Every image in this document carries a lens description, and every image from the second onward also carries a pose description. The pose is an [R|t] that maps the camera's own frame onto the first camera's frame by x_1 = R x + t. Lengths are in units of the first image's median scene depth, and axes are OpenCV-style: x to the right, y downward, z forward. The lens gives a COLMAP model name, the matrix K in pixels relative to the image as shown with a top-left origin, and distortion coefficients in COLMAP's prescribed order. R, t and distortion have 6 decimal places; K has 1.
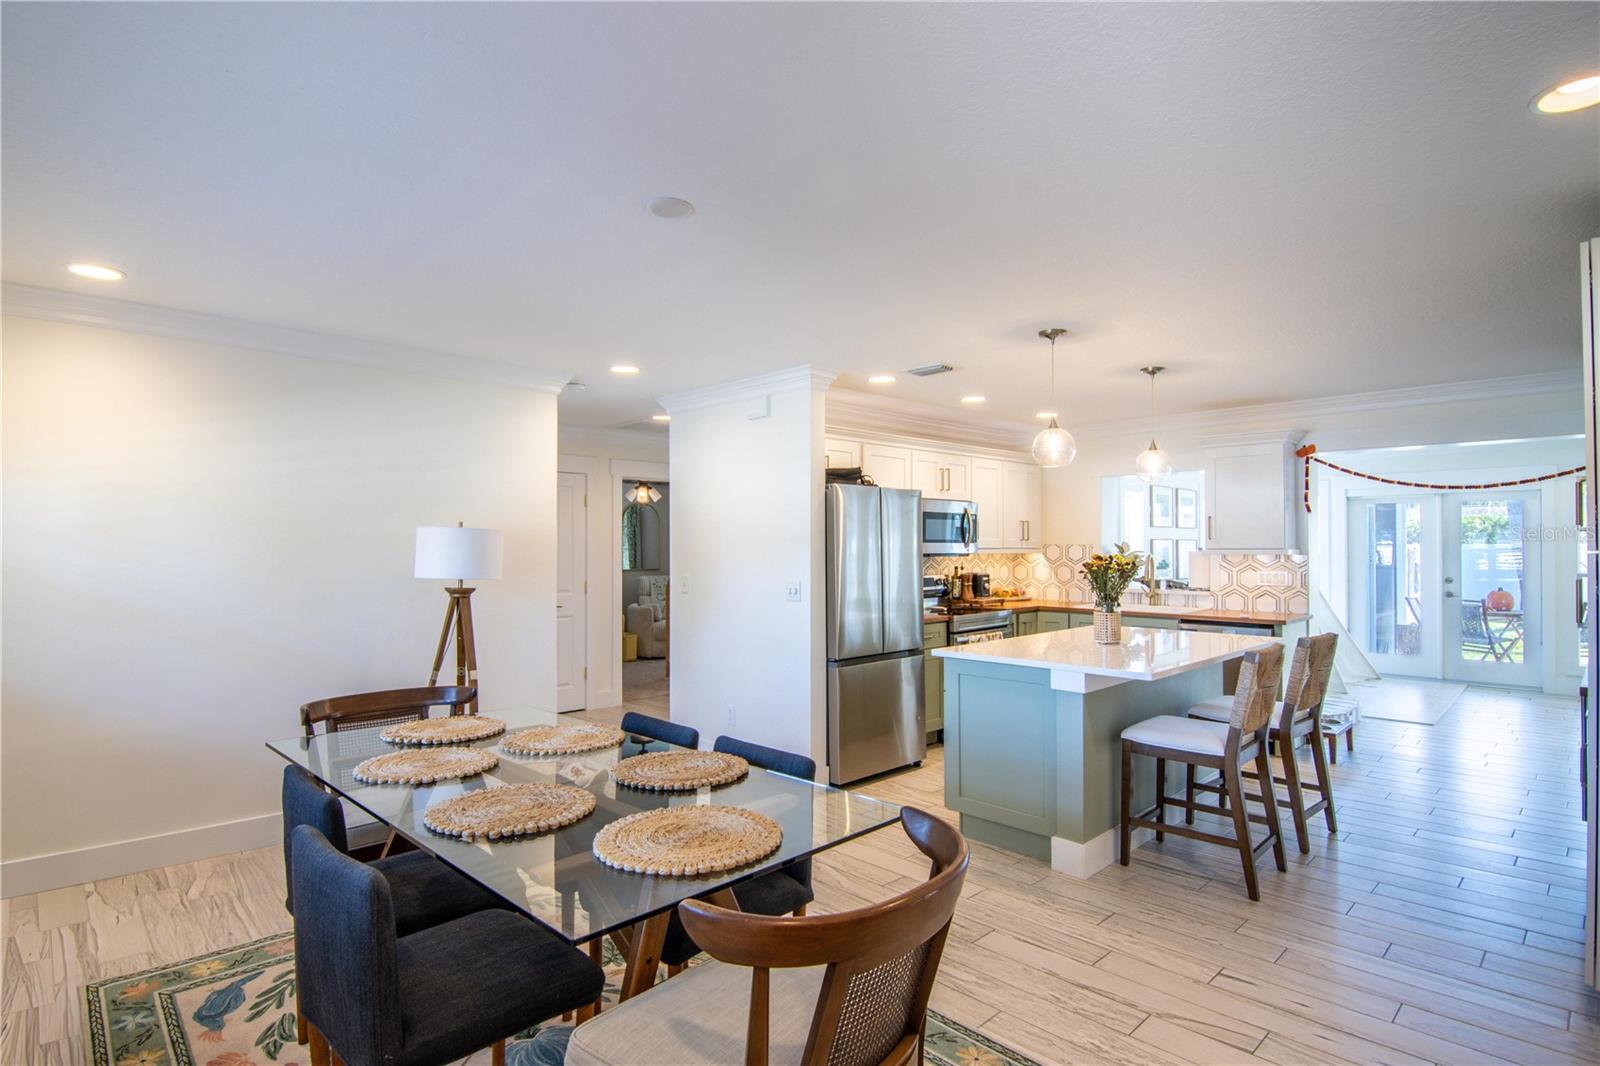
lens RADIAL K [[807.4, 0, 803.4], [0, 807.4, 538.4], [0, 0, 1]] dist [-0.001439, -0.015255]
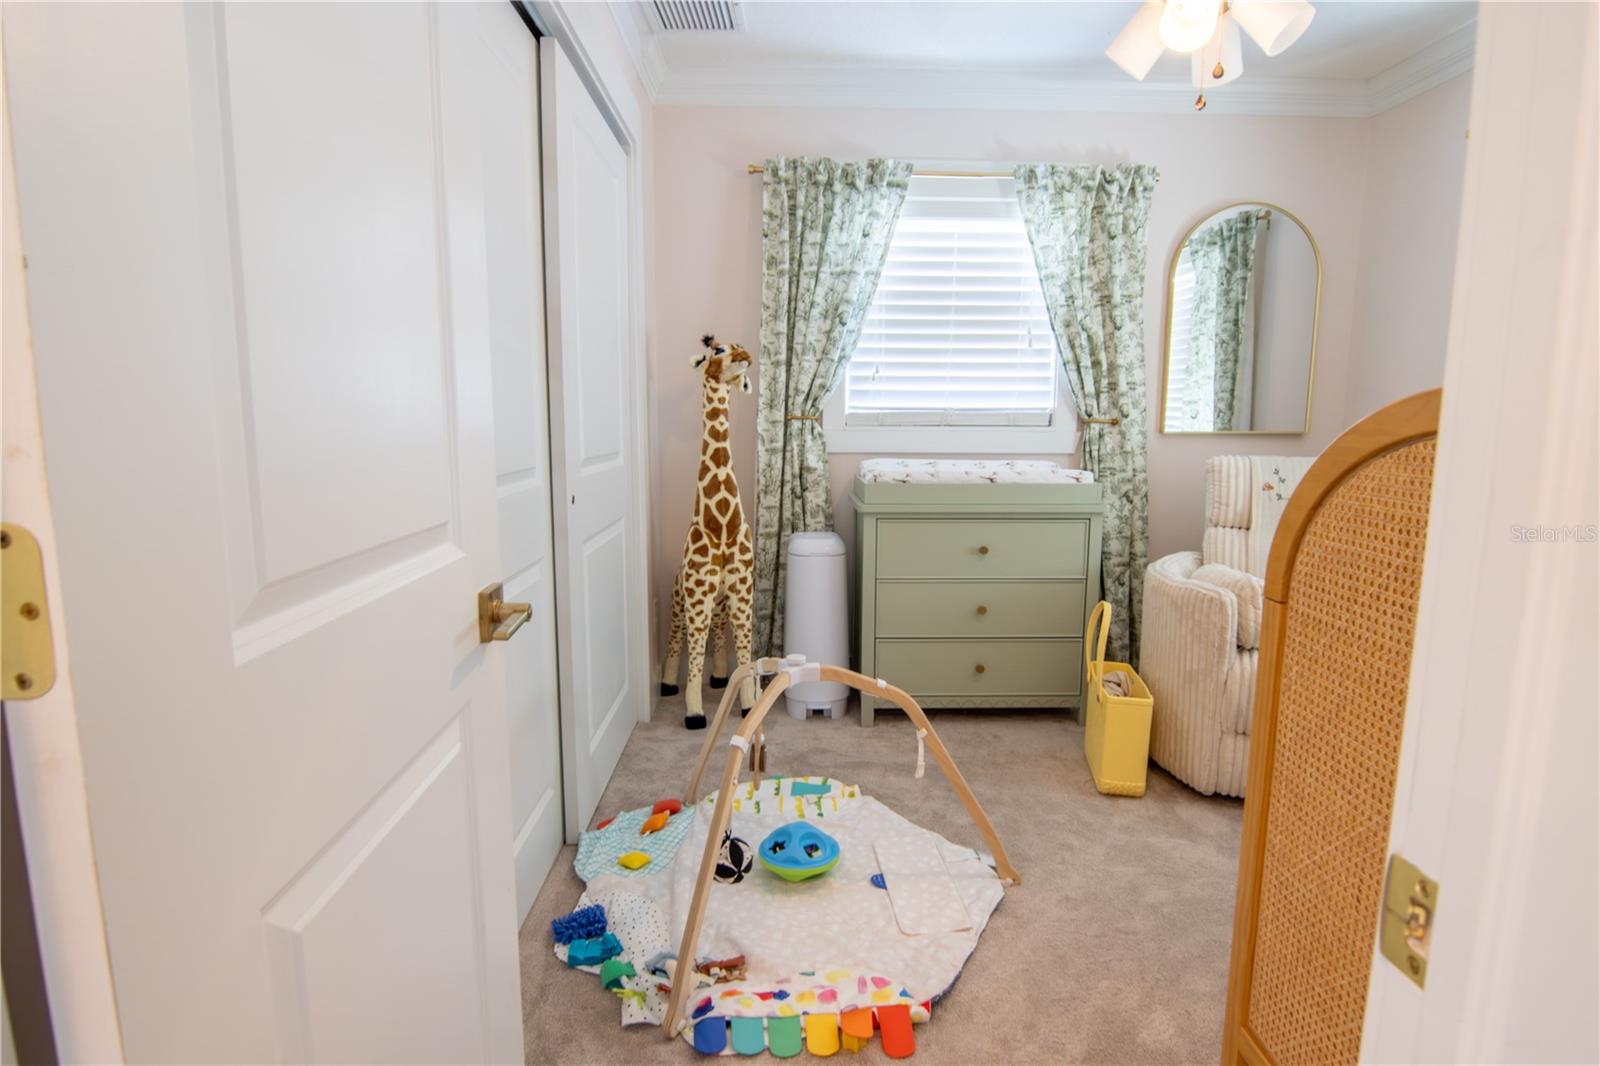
lens RADIAL K [[809.9, 0, 802.4], [0, 809.9, 537.2], [0, 0, 1]] dist [0.000657, -0.016640]
pose [[0.716682, 0.104167, -0.689577, -0.247035], [0.004550, 0.988063, 0.153986, 0.068980], [0.697386, -0.113497, 0.707652, 1.575961]]
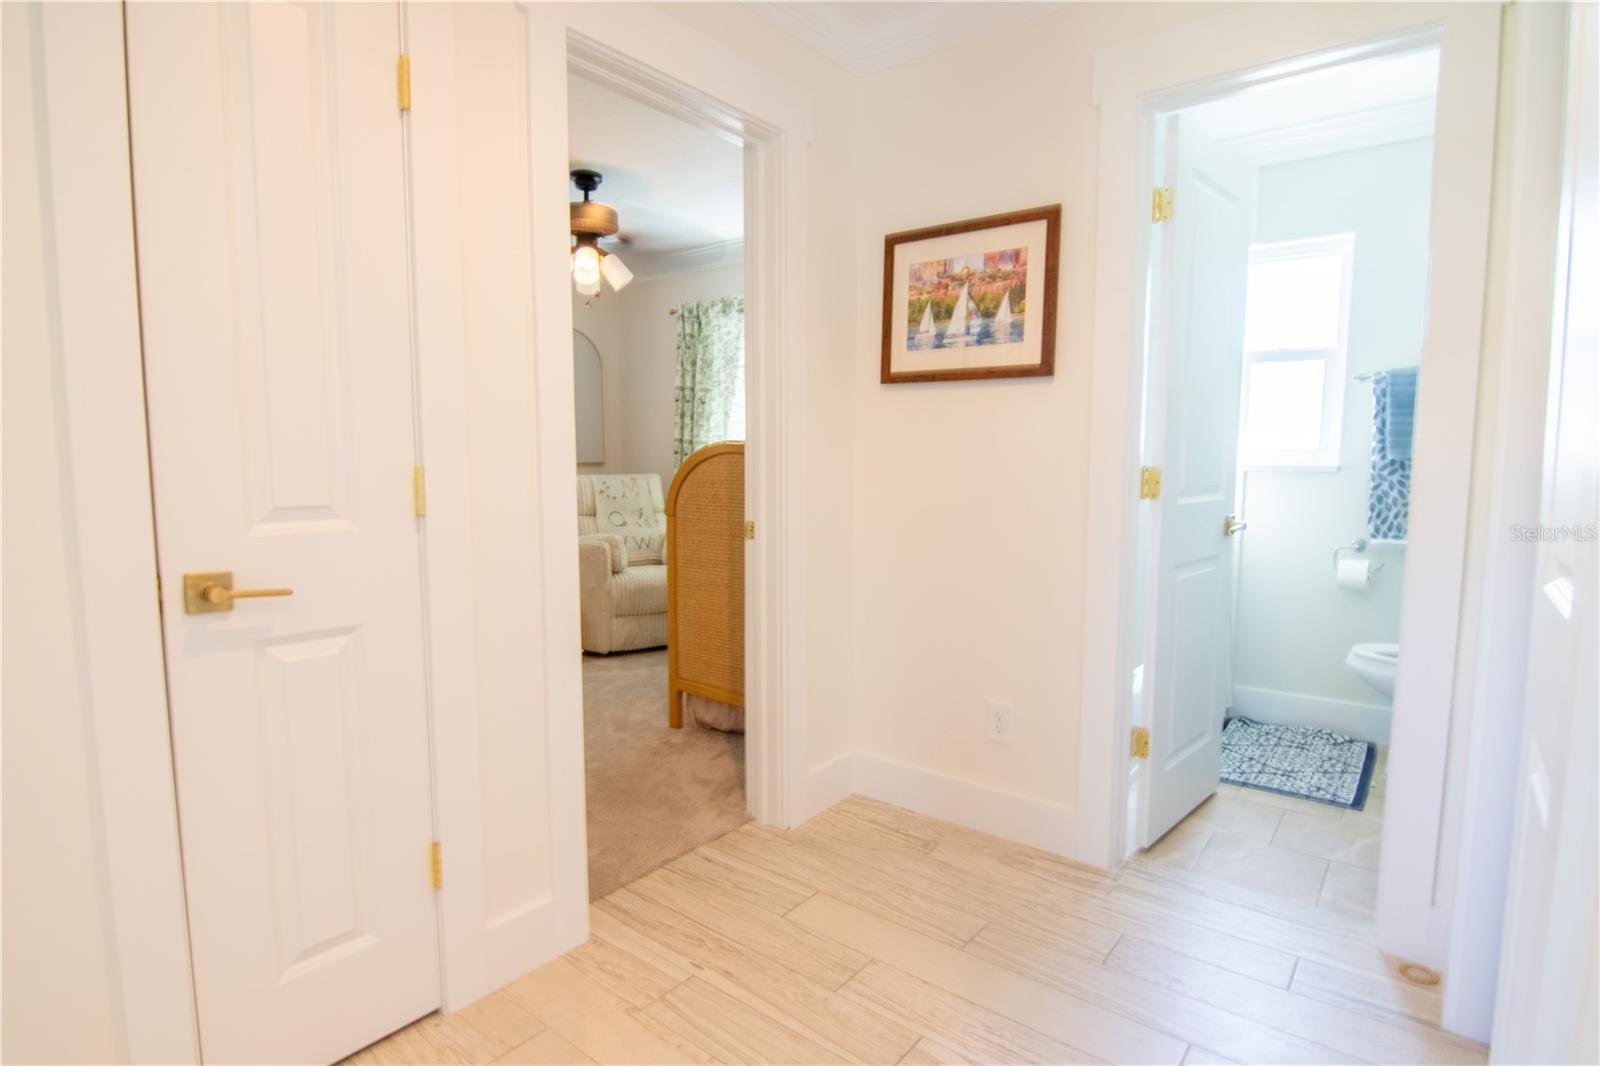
lens RADIAL K [[809.9, 0, 802.4], [0, 809.9, 537.2], [0, 0, 1]] dist [0.000657, -0.016640]
pose [[0.991744, -0.008743, 0.127934, -0.290426], [-0.004923, 0.994342, 0.106110, 0.071047], [-0.128137, -0.105864, 0.986090, 1.145201]]
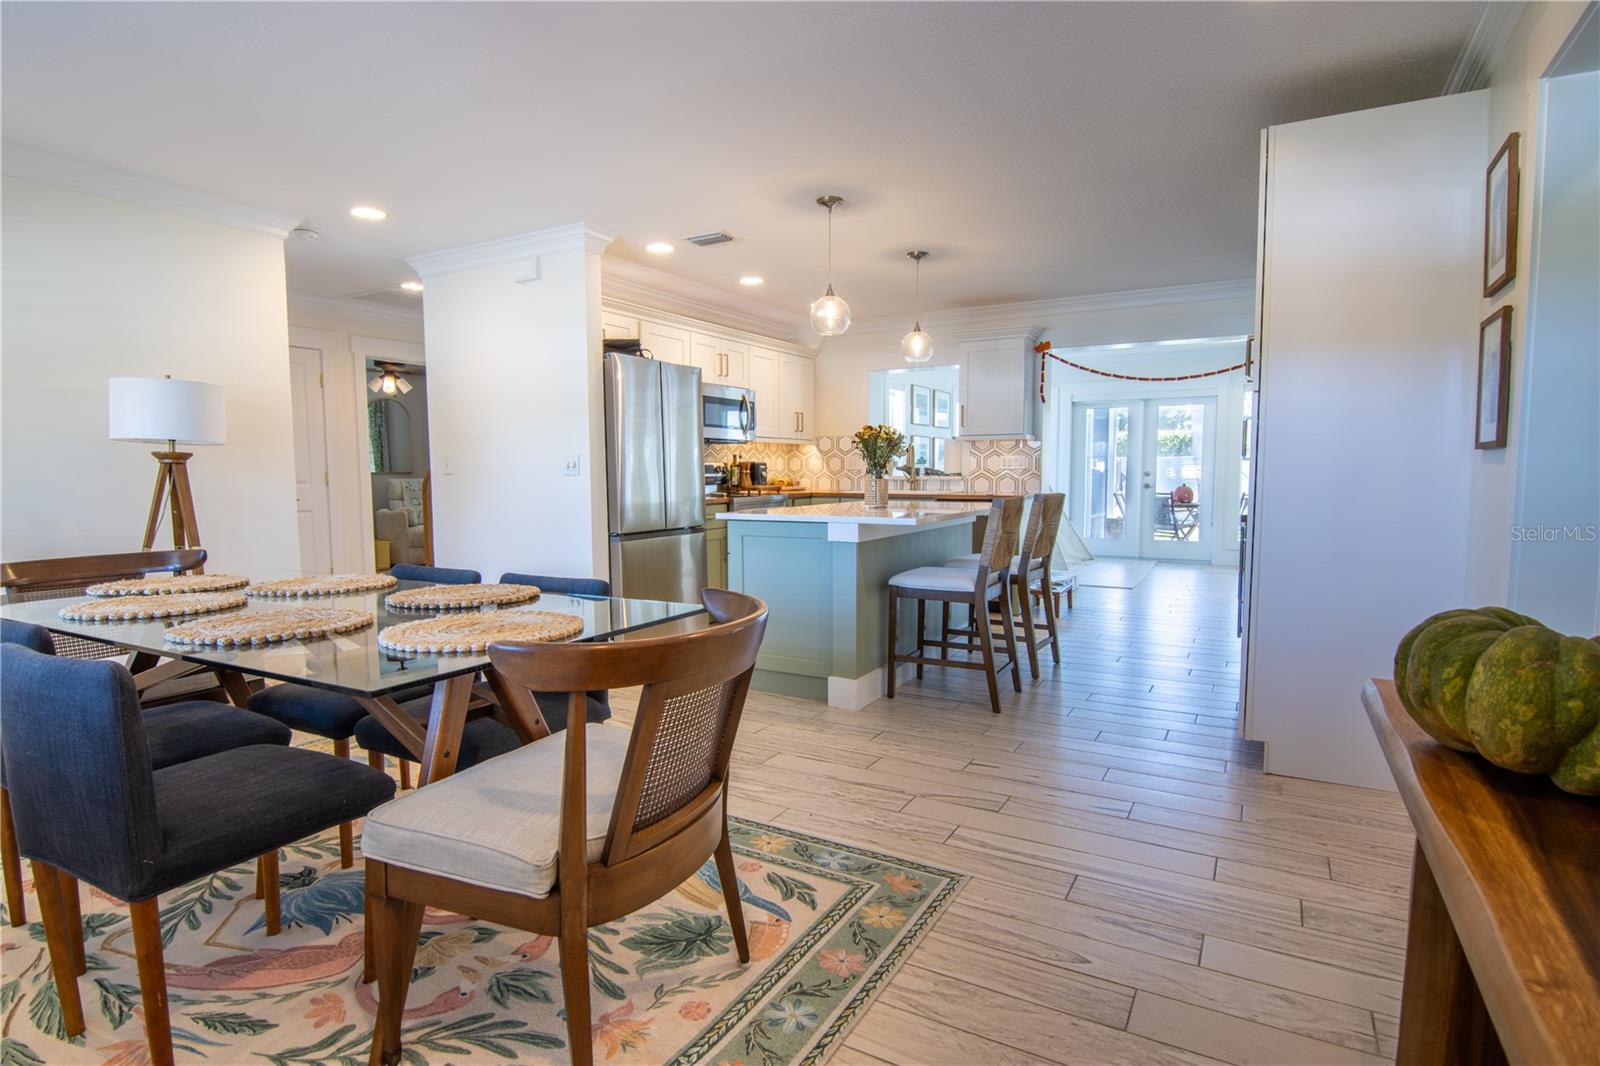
lens RADIAL K [[809.9, 0, 802.4], [0, 809.9, 537.2], [0, 0, 1]] dist [0.000657, -0.016640]
pose [[0.961603, -0.025502, 0.273256, -0.014197], [0.000228, 0.995747, 0.092128, 0.063470], [-0.274443, -0.088528, 0.957520, -0.012336]]
